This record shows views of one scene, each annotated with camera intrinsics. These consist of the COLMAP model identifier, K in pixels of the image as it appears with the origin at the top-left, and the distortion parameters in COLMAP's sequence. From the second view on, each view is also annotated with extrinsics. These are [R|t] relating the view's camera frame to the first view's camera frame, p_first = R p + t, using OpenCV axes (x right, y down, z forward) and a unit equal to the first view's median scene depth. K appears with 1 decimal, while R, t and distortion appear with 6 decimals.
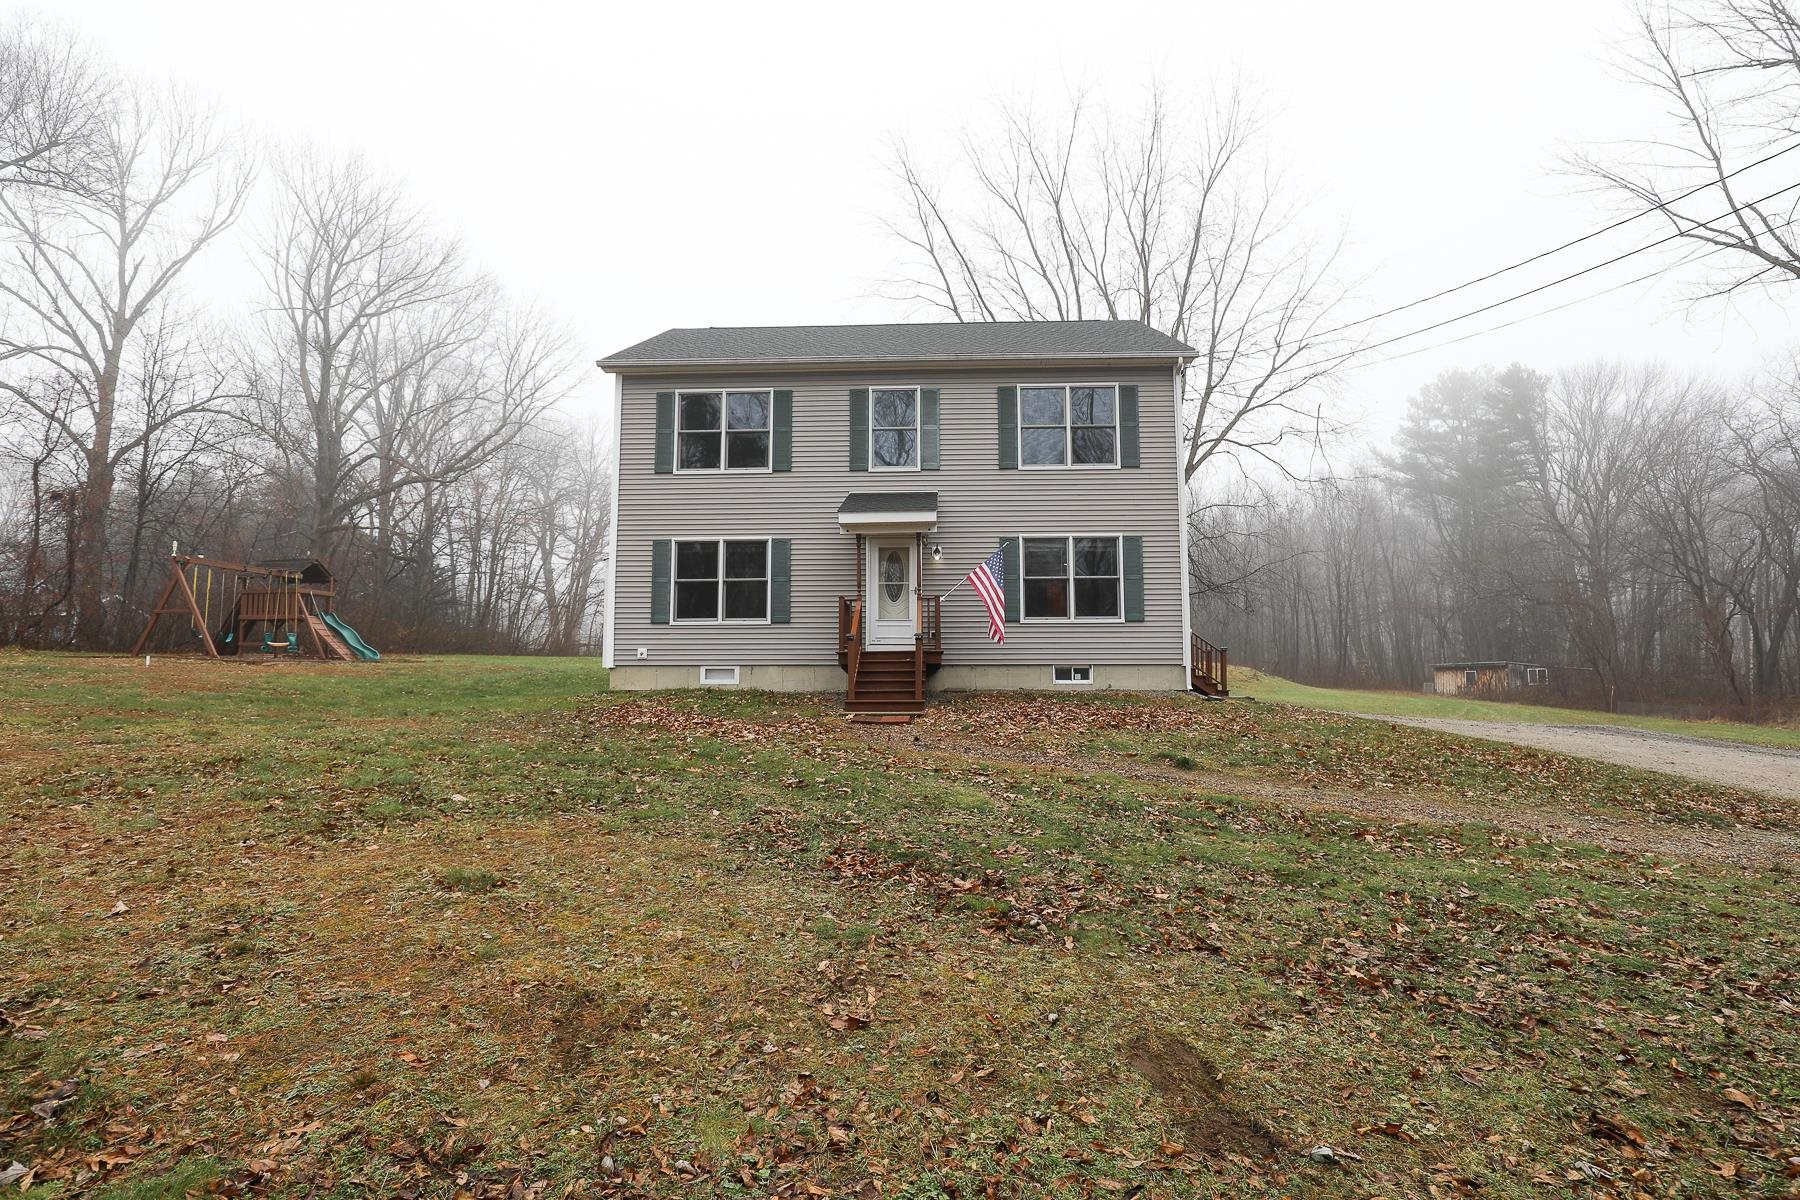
lens RADIAL K [[832.4, 0, 896.0], [0, 832.4, 605.7], [0, 0, 1]] dist [-0.030332, 0.004131]
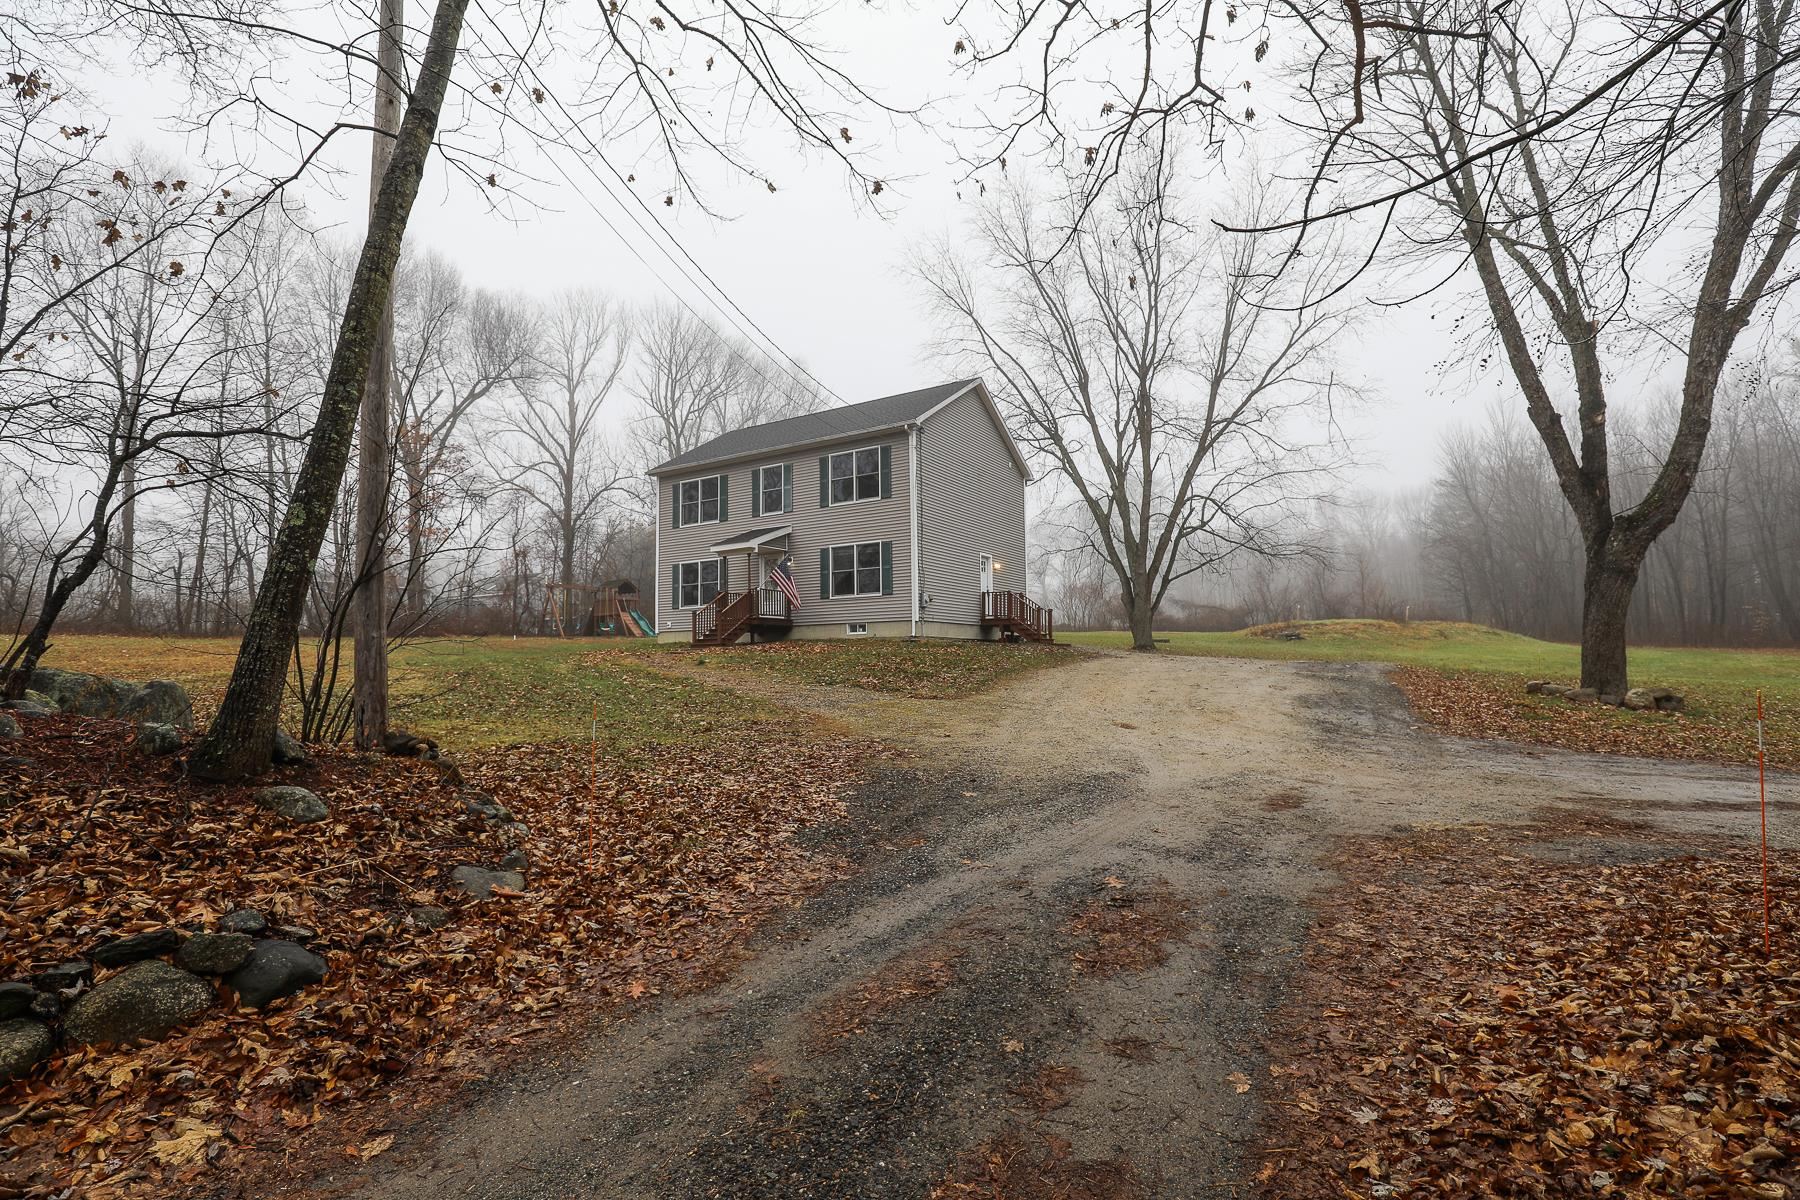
lens RADIAL K [[832.4, 0, 896.0], [0, 832.4, 605.7], [0, 0, 1]] dist [-0.030332, 0.004131]
pose [[0.870948, -0.045835, -0.489234, 1.062364], [0.056828, 0.998355, 0.007633, 0.028510], [0.488079, -0.034450, 0.872119, -0.393062]]
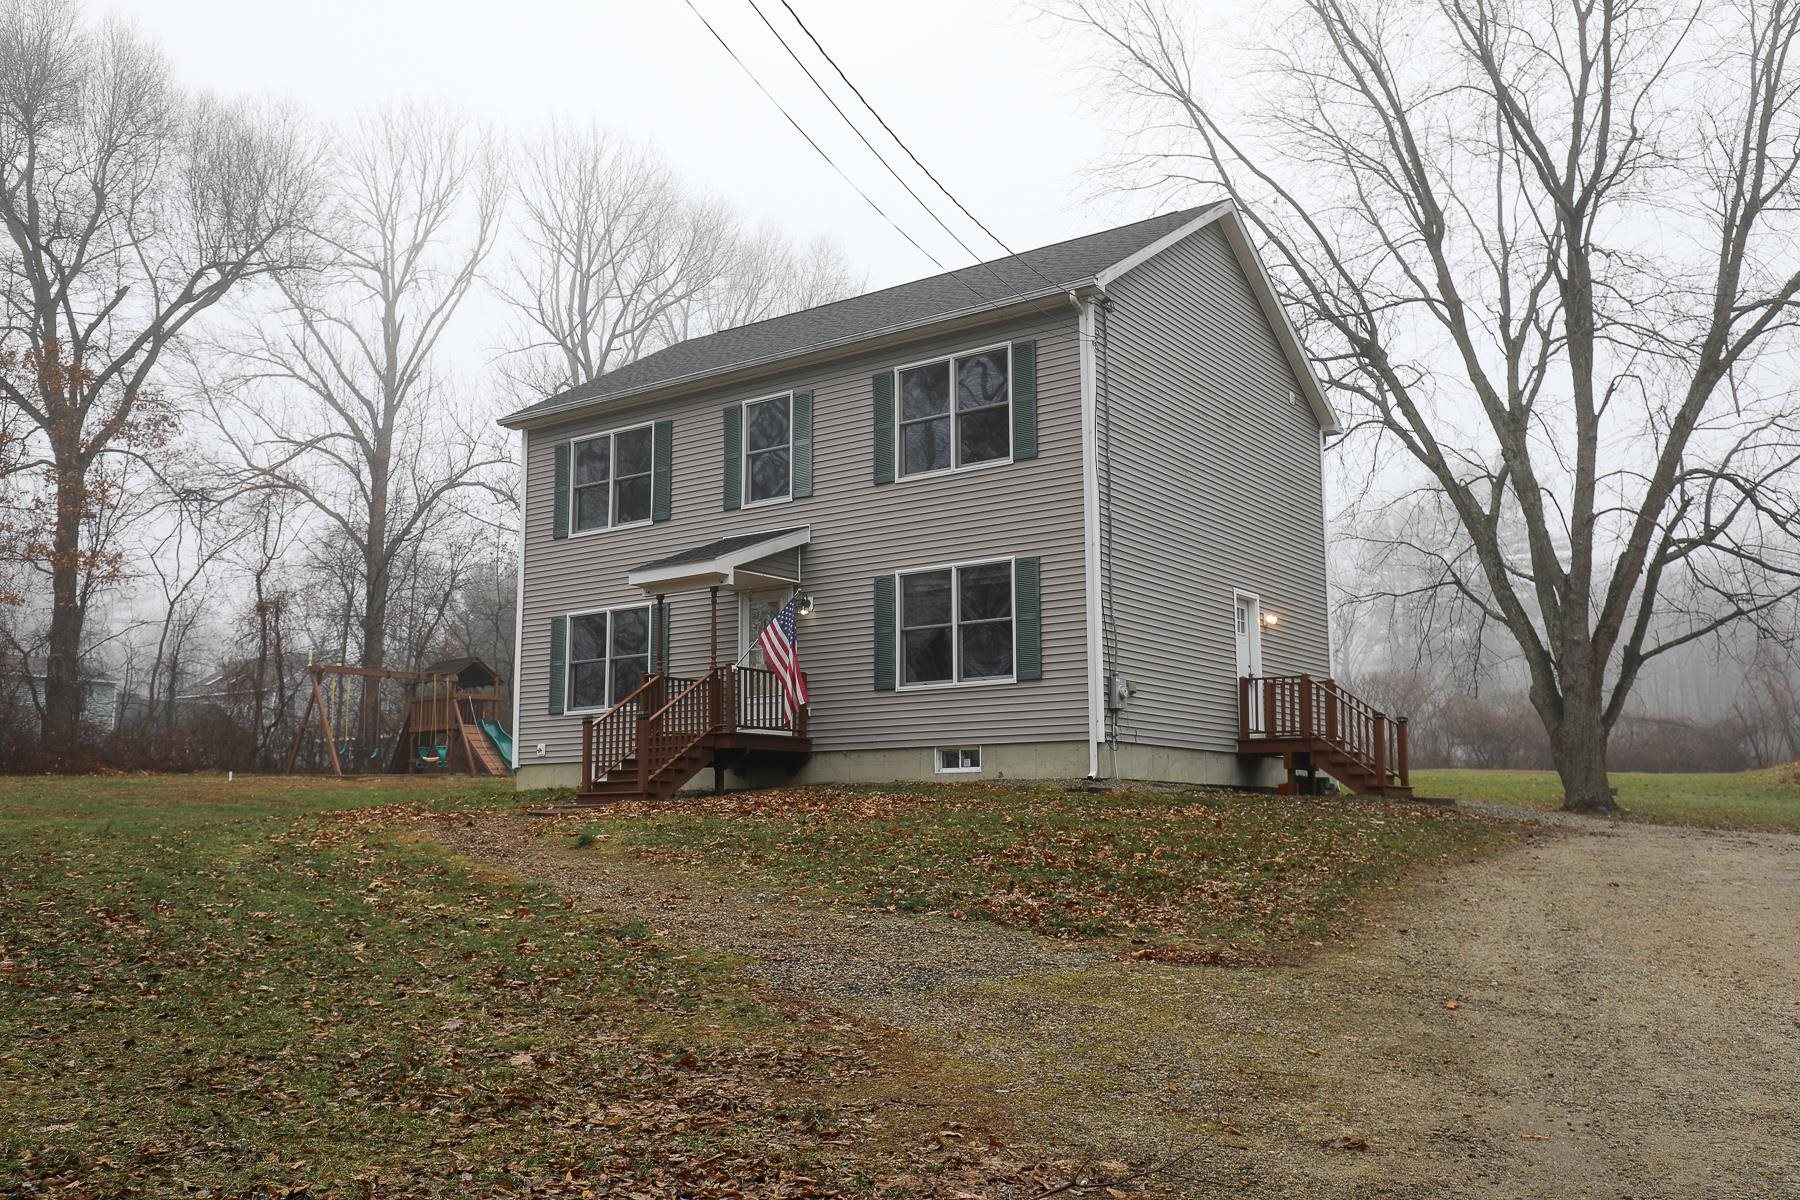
lens RADIAL K [[1537.5, 0, 900.0], [0, 1537.5, 600.0], [0, 0, 1]] dist [0.013294, 0.002222]
pose [[0.836613, -0.084922, -0.541171, 0.875119], [0.054260, 0.995899, -0.072397, 0.038199], [0.545100, 0.031204, 0.837790, -0.138588]]
